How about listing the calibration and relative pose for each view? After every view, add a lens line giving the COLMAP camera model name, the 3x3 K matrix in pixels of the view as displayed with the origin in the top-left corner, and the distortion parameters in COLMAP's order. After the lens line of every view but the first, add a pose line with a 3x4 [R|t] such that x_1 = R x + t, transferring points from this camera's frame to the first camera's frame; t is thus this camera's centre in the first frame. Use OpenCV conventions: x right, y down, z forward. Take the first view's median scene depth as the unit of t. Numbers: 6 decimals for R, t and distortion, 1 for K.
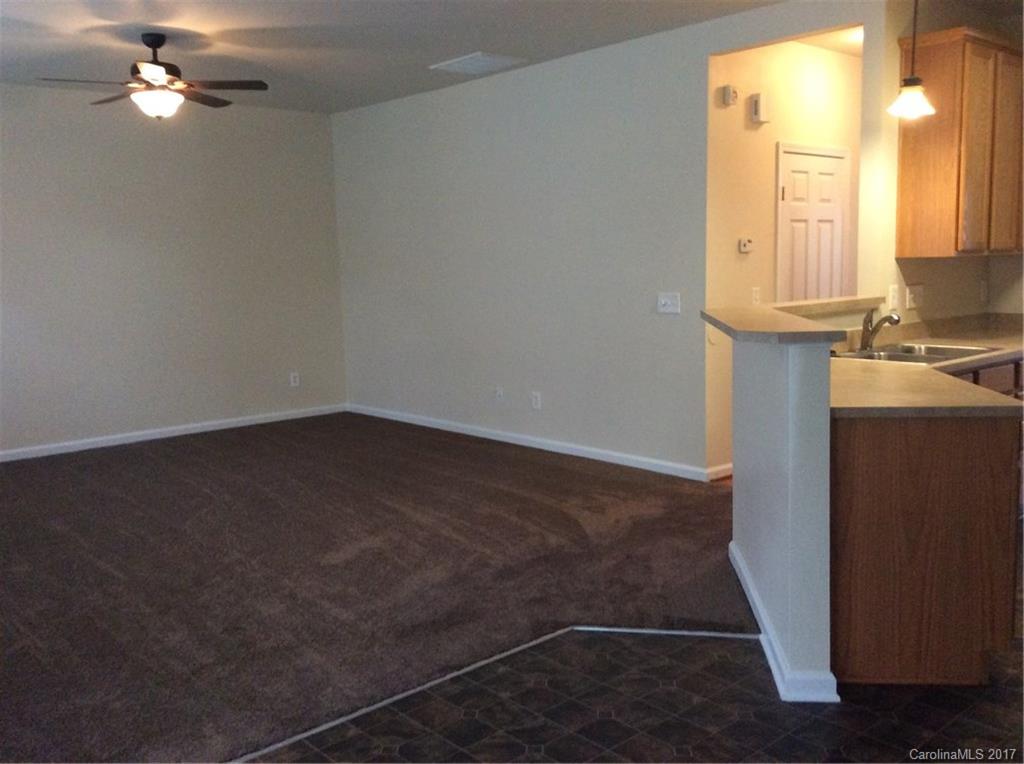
lens RADIAL K [[941.6, 0, 523.4], [0, 941.6, 375.9], [0, 0, 1]] dist [0.182156, -0.319377]
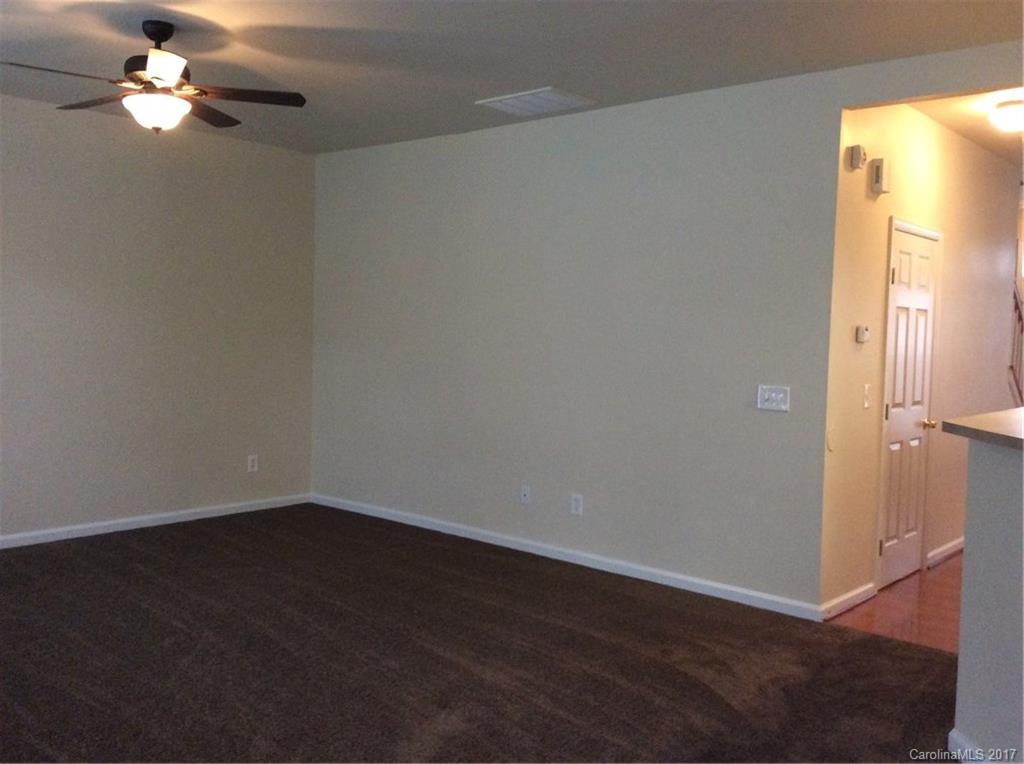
lens RADIAL K [[941.6, 0, 523.4], [0, 941.6, 375.9], [0, 0, 1]] dist [0.182156, -0.319377]
pose [[0.990741, 0.046193, 0.127668, -0.168955], [-0.036573, 0.996384, -0.076690, -0.024832], [-0.130749, 0.071311, 0.988848, 0.209746]]
